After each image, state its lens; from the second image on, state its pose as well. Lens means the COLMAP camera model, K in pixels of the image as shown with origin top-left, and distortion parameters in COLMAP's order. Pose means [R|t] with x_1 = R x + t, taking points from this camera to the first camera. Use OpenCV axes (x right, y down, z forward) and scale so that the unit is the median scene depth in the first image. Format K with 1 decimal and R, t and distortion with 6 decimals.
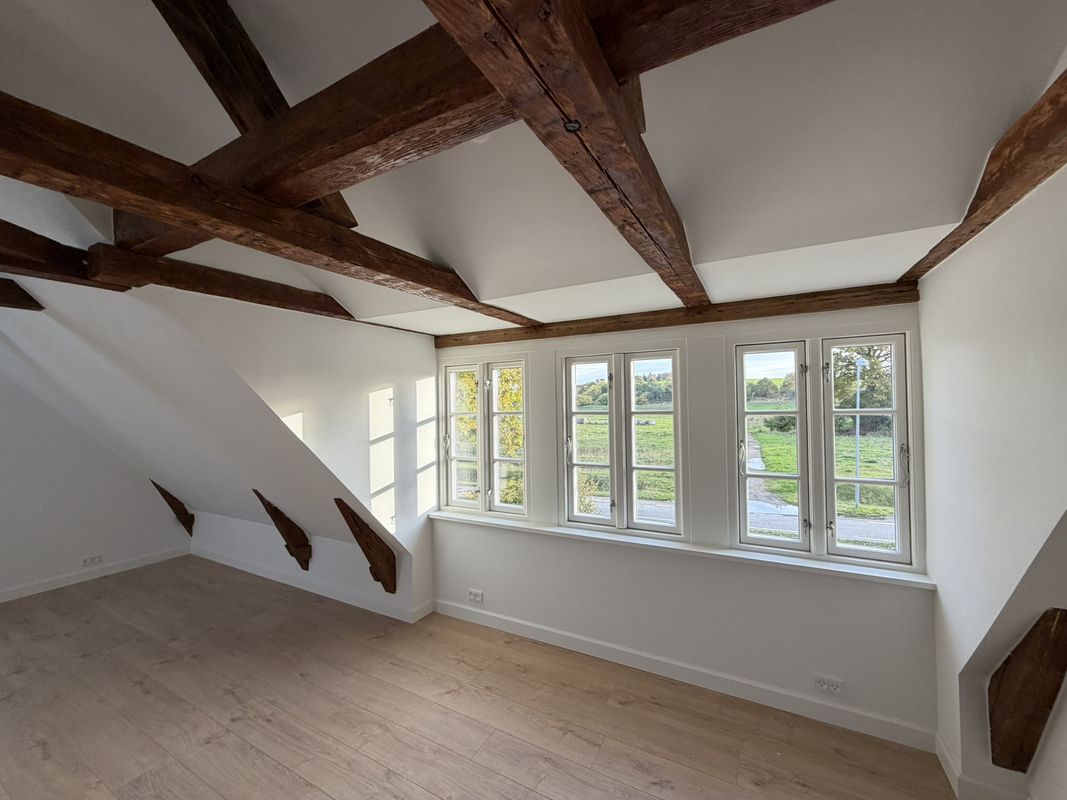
lens RADIAL K [[425.6, 0, 533.5], [0, 425.6, 400.0], [0, 0, 1]] dist [0.001630, 0.000053]
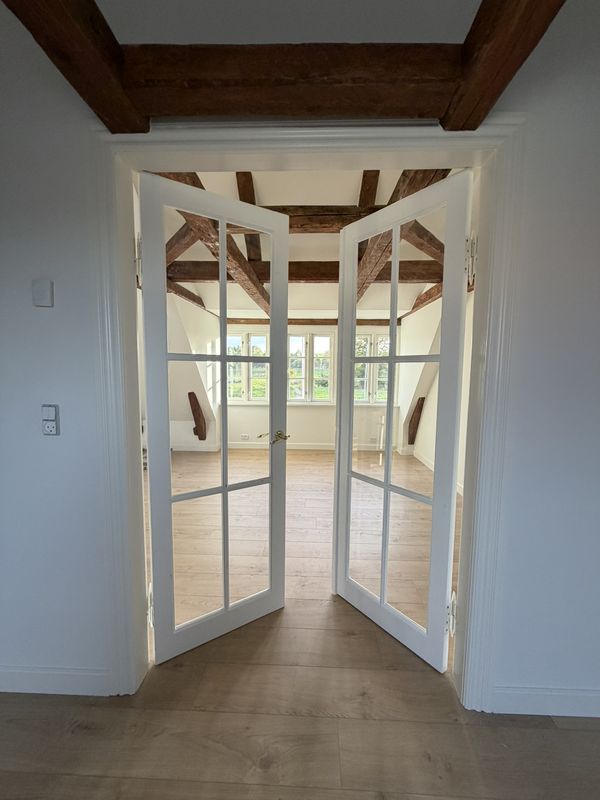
lens RADIAL K [[319.1, 0, 300.0], [0, 319.1, 400.0], [0, 0, 1]] dist [0.001630, 0.000053]
pose [[0.893061, -0.013964, 0.449719, -0.688913], [-0.035140, 0.994301, 0.100654, 0.087335], [-0.448561, -0.105693, 0.887481, -0.680654]]
